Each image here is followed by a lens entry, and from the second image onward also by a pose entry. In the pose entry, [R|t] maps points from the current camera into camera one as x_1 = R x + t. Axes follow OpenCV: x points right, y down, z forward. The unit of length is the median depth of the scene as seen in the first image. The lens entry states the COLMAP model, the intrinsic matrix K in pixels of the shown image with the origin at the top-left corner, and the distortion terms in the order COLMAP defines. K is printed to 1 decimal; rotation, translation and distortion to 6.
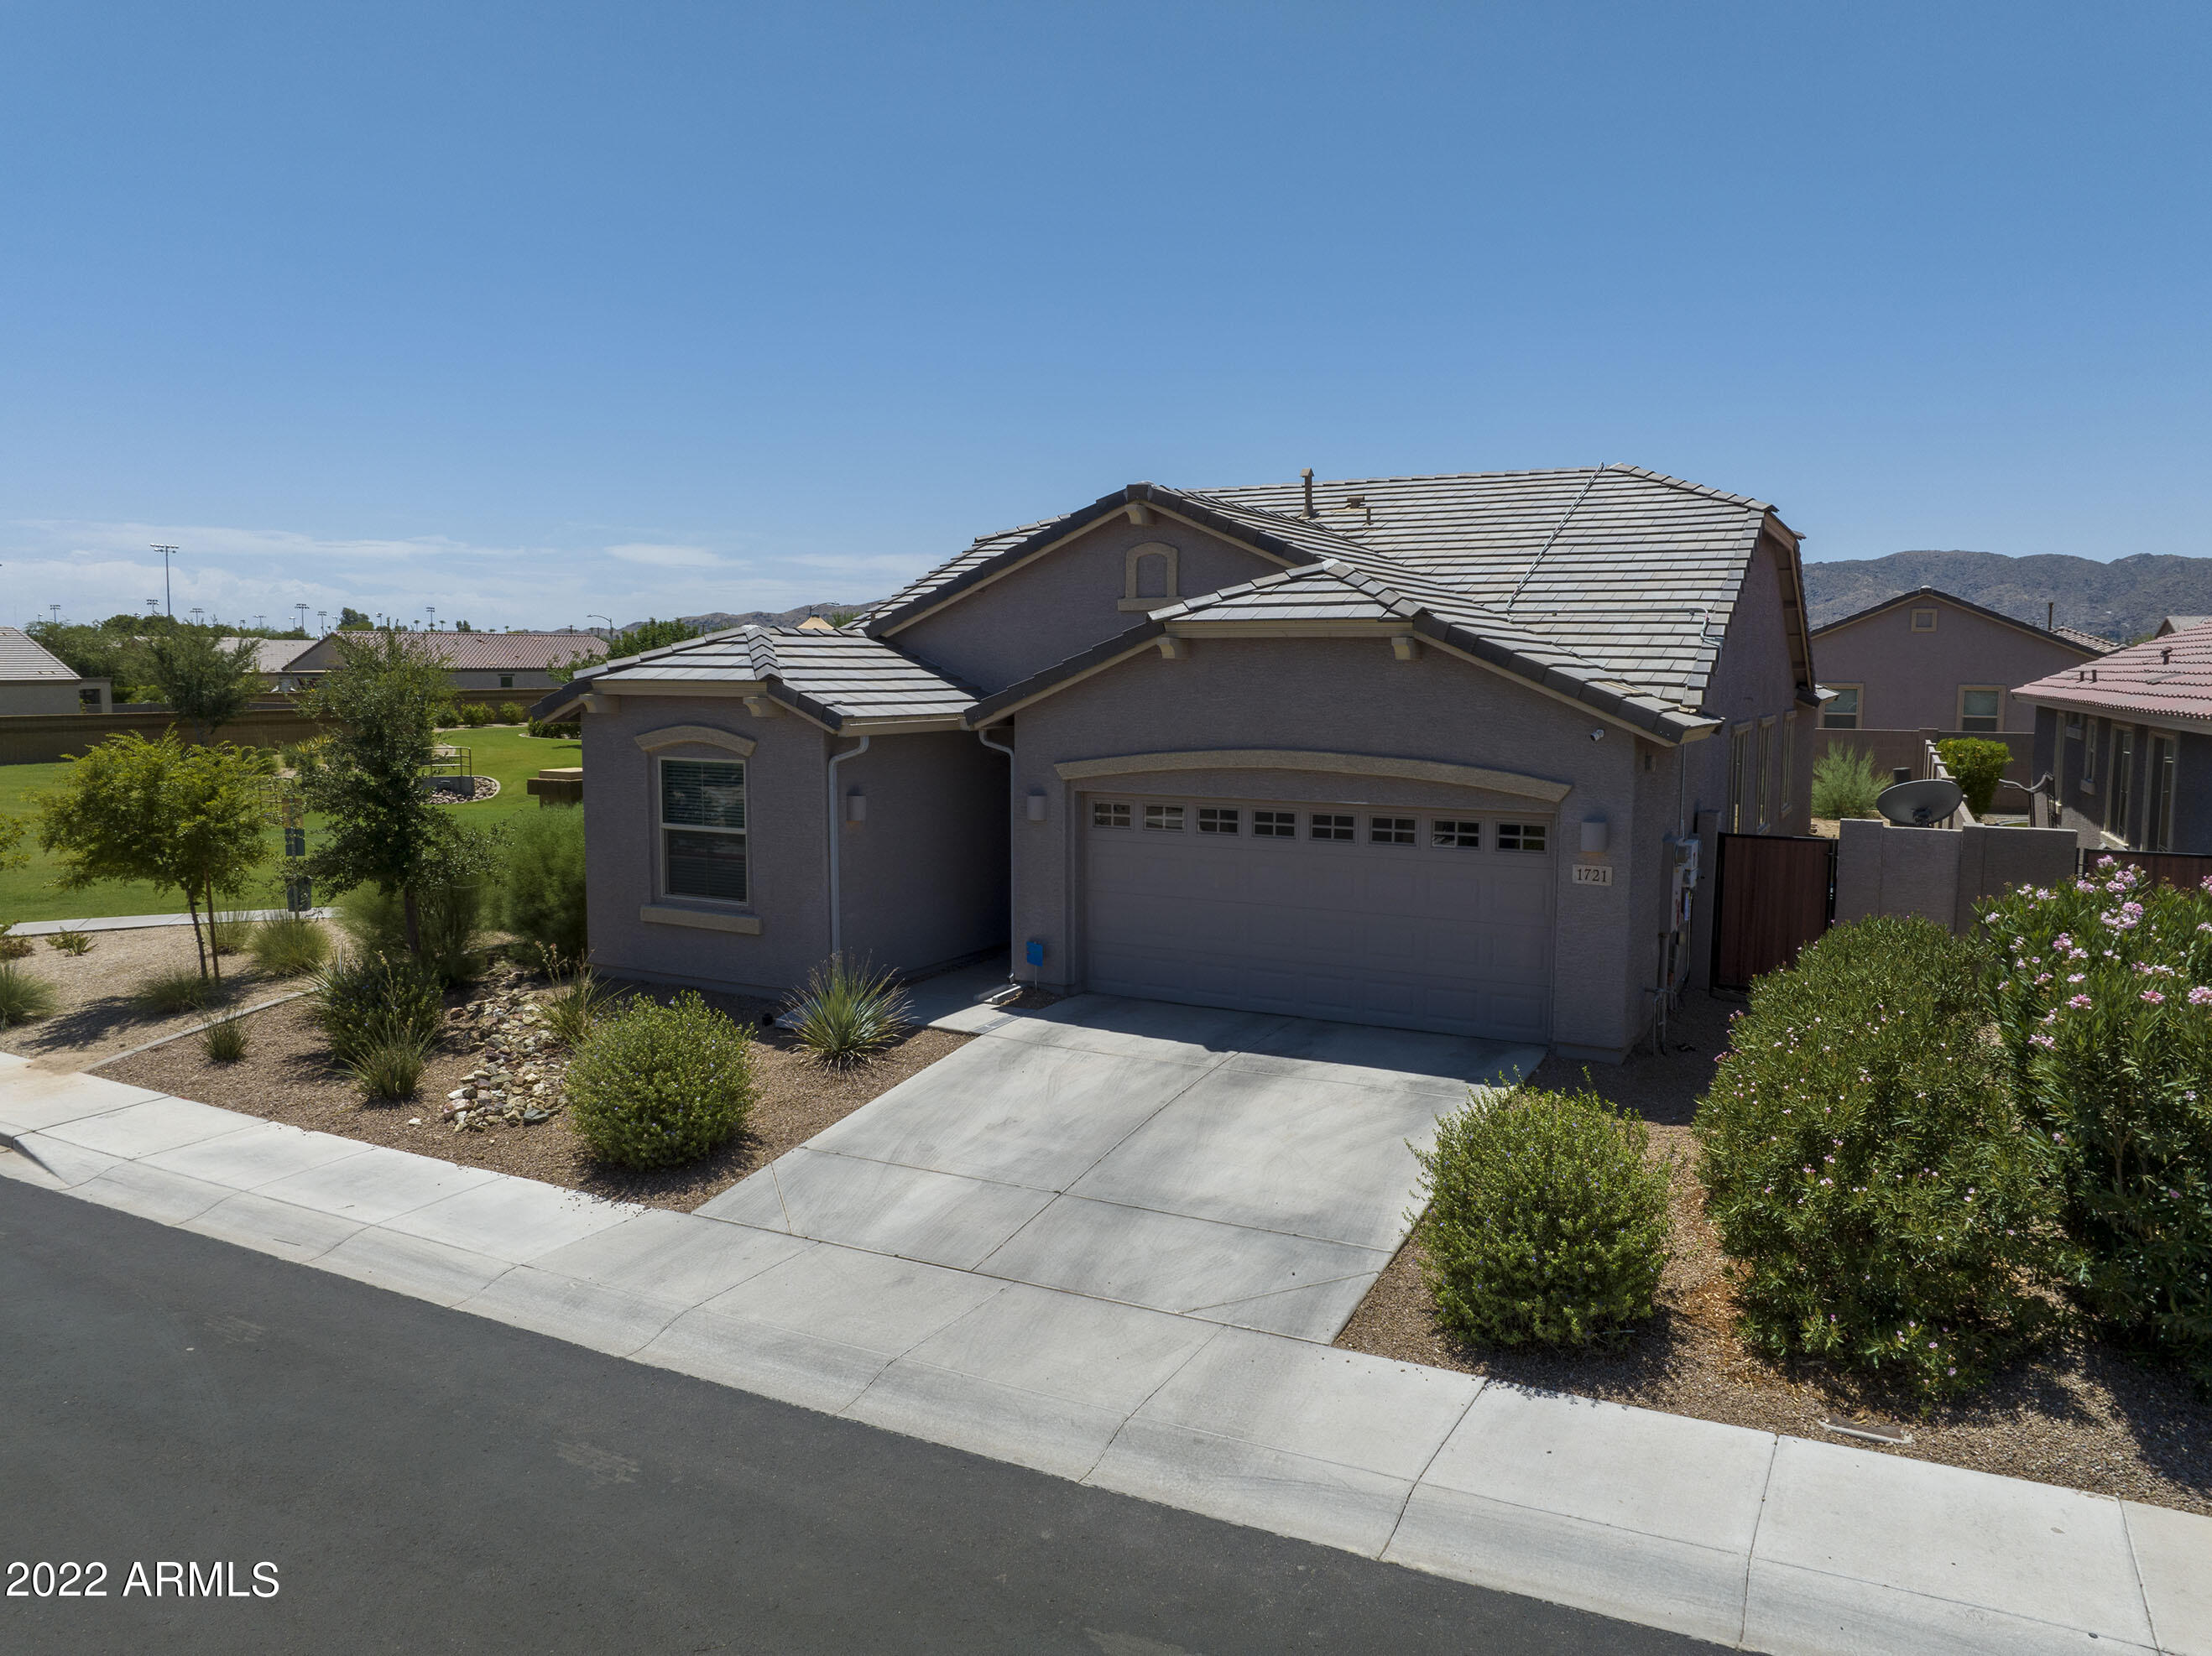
lens RADIAL K [[1564.2, 0, 1121.8], [0, 1564.2, 827.7], [0, 0, 1]] dist [-0.049364, 0.020011]
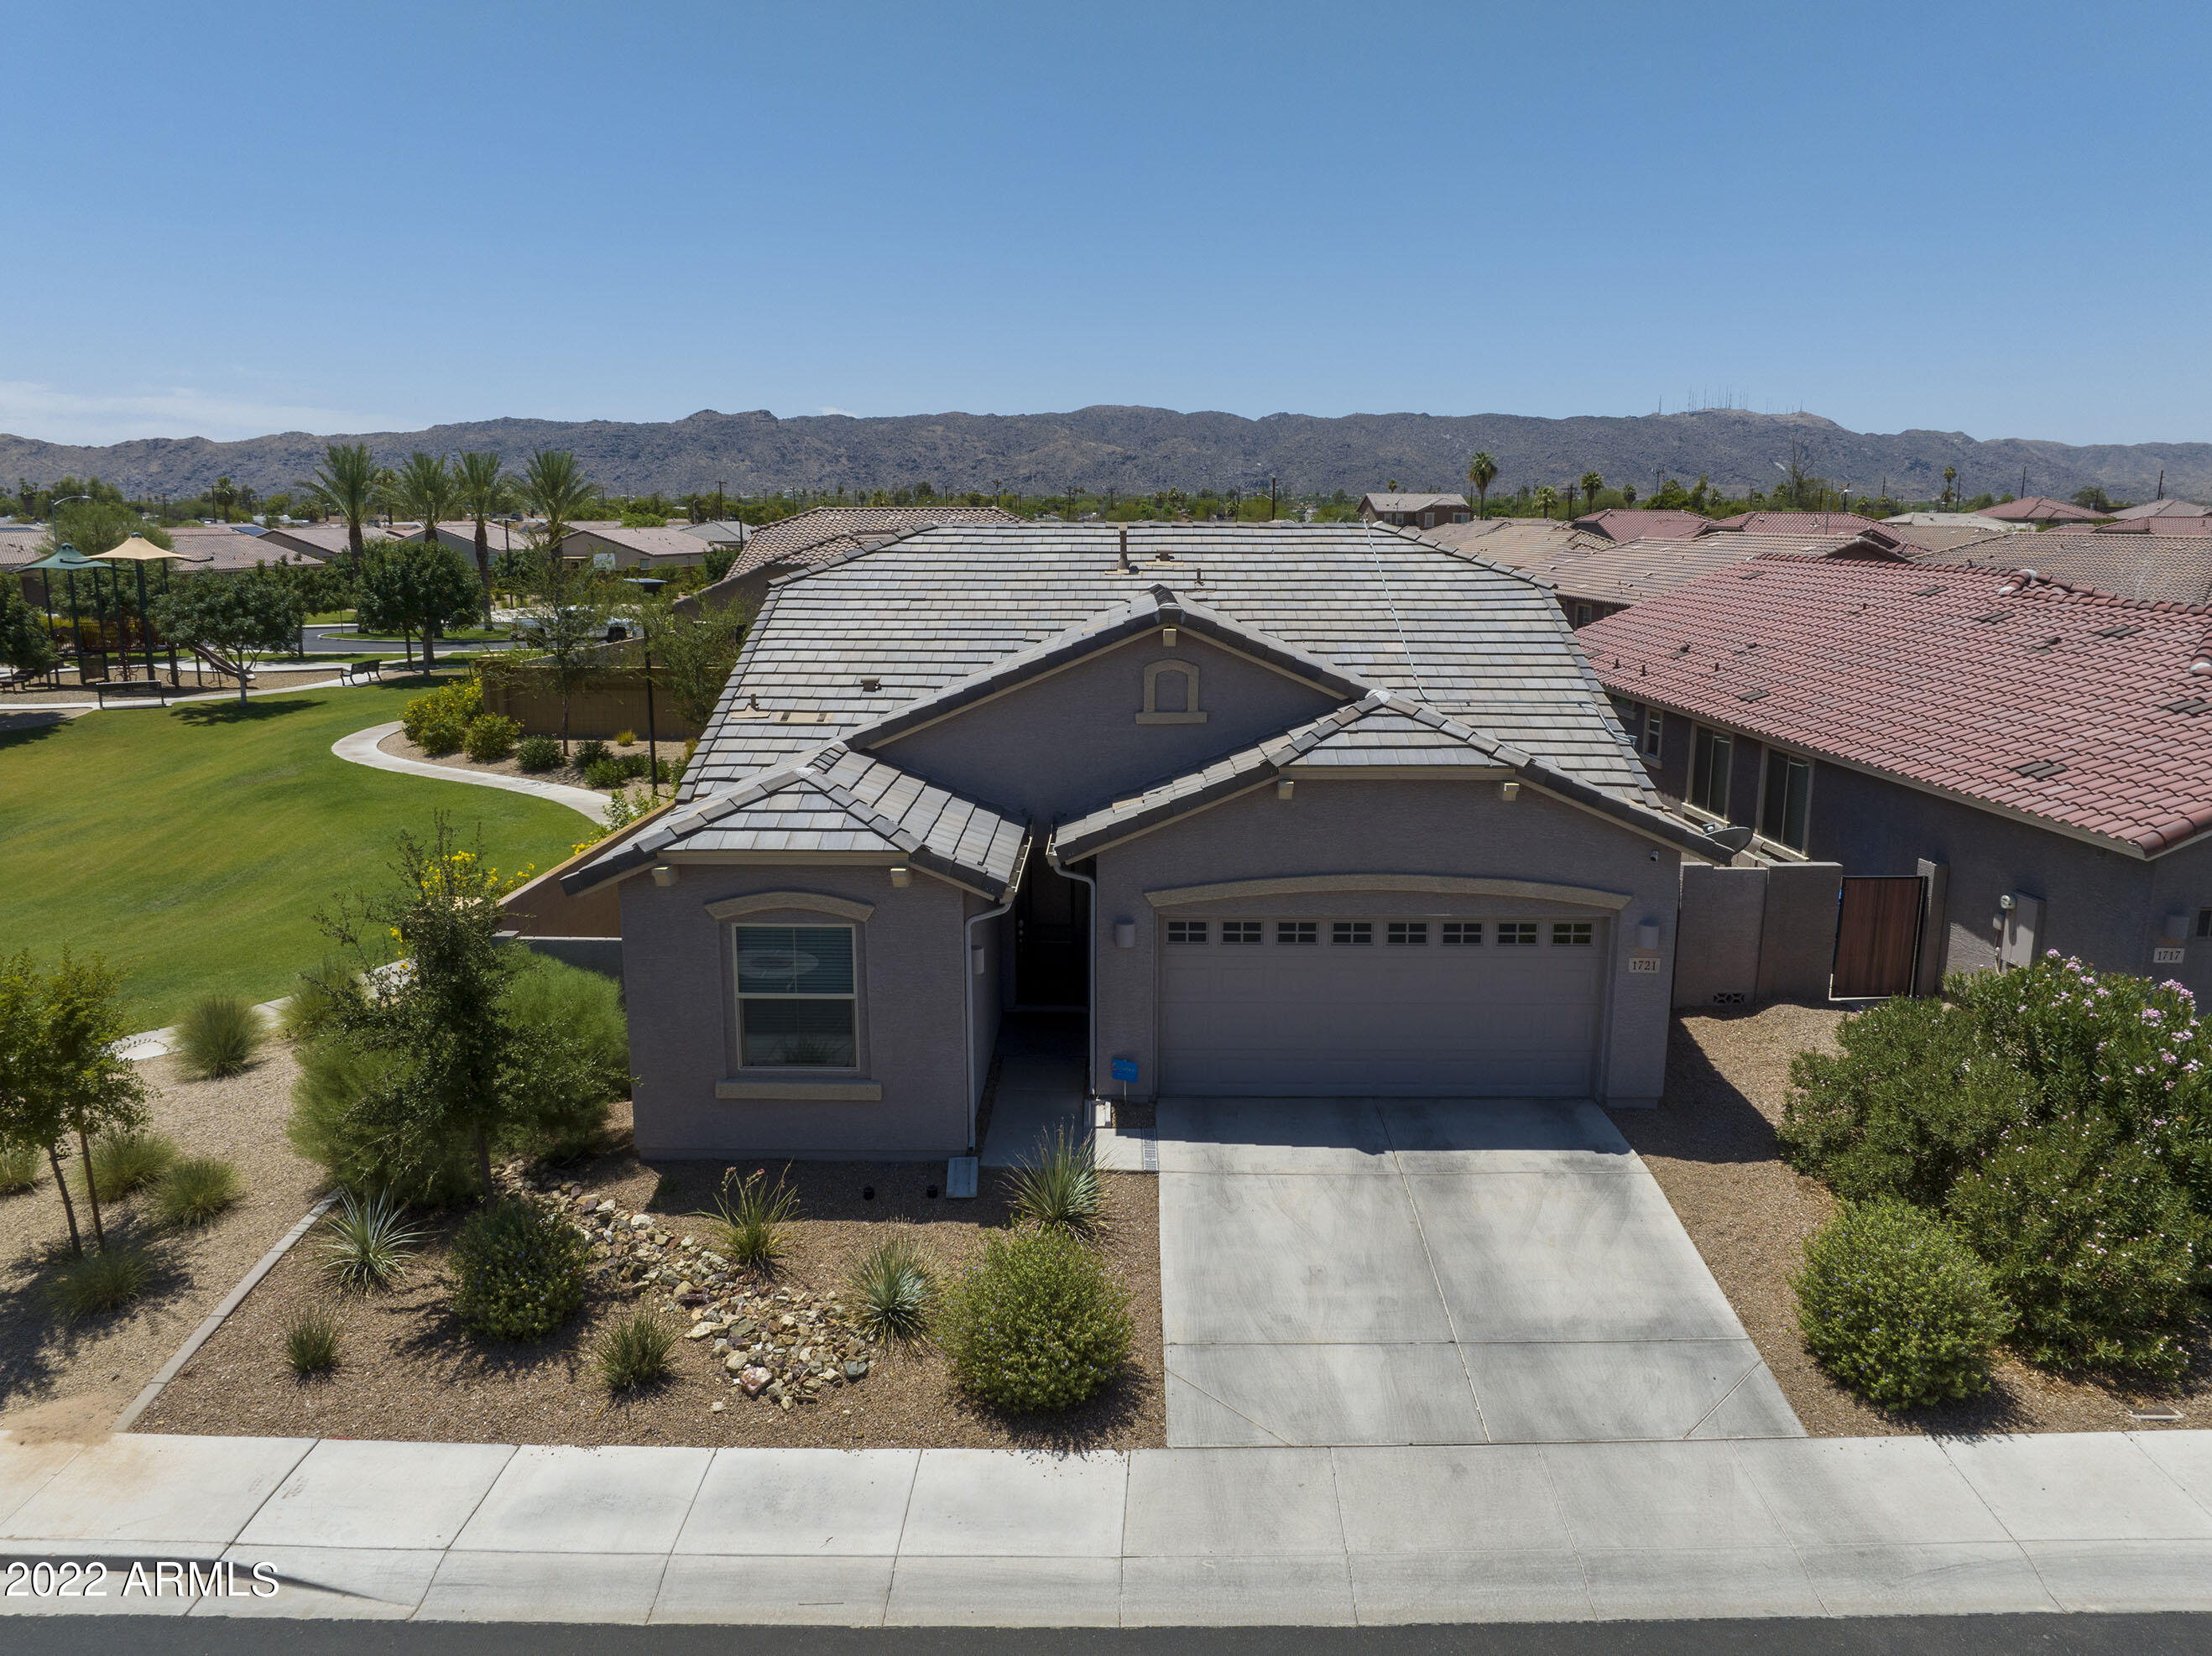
lens RADIAL K [[1564.2, 0, 1103.2], [0, 1564.2, 828.5], [0, 0, 1]] dist [-0.049364, 0.020011]
pose [[0.884432, -0.094213, 0.457060, -0.637078], [0.047210, 0.992448, 0.113217, -0.239109], [-0.464275, -0.078555, 0.882201, 0.115738]]
